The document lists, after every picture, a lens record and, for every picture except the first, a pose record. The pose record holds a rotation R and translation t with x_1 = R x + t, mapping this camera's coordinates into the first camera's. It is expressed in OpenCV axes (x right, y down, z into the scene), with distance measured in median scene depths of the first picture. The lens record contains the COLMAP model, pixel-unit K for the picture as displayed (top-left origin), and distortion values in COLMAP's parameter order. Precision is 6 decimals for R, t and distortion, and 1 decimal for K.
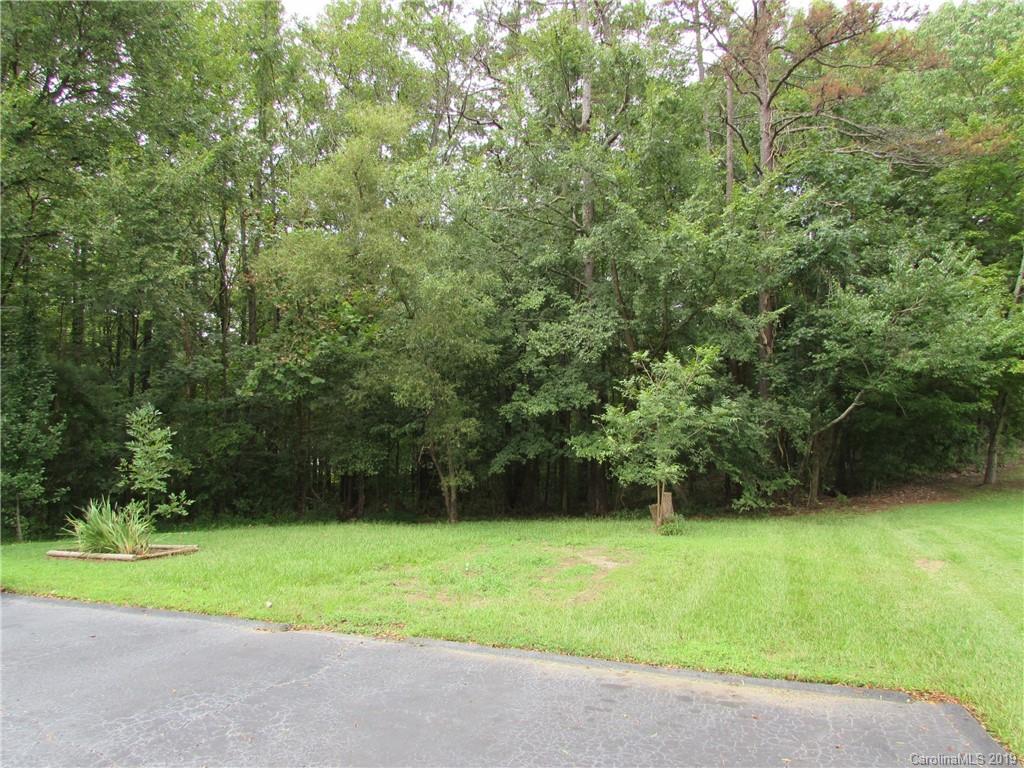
lens RADIAL K [[733.4, 0, 510.4], [0, 733.4, 388.7], [0, 0, 1]] dist [-0.019232, 0.016943]
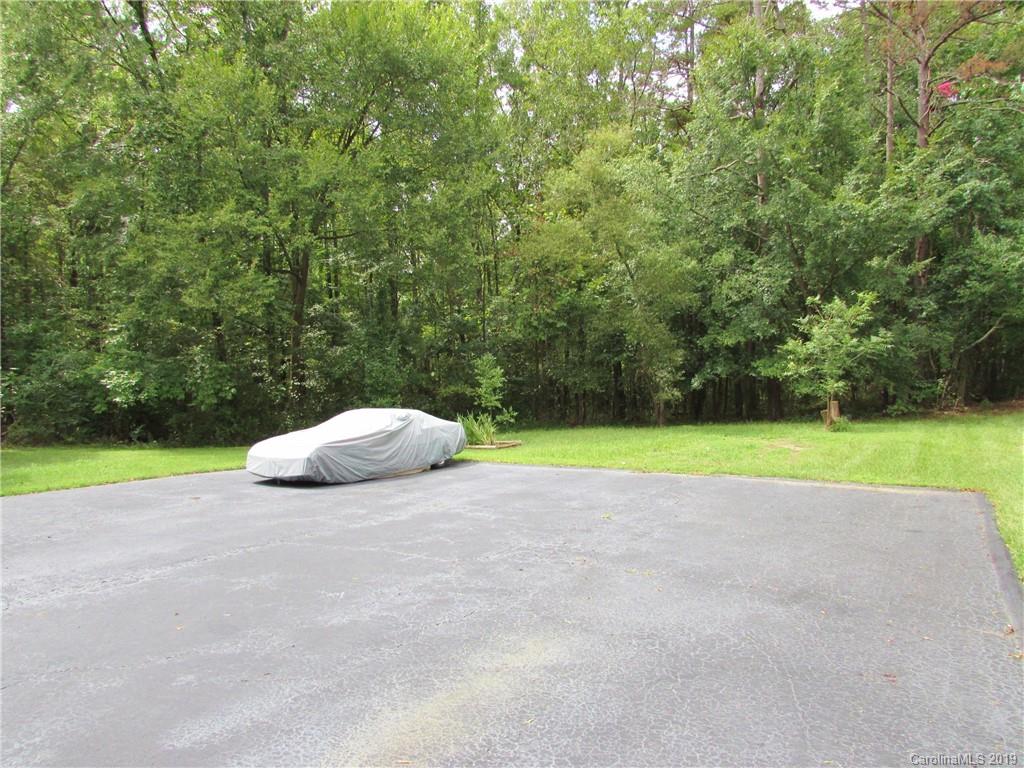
lens RADIAL K [[733.4, 0, 515.0], [0, 733.4, 379.1], [0, 0, 1]] dist [-0.019232, 0.016943]
pose [[0.981500, -0.025252, -0.189790, -0.099450], [0.045065, 0.993884, 0.100818, -0.056710], [0.186083, -0.107506, 0.976635, -0.387824]]
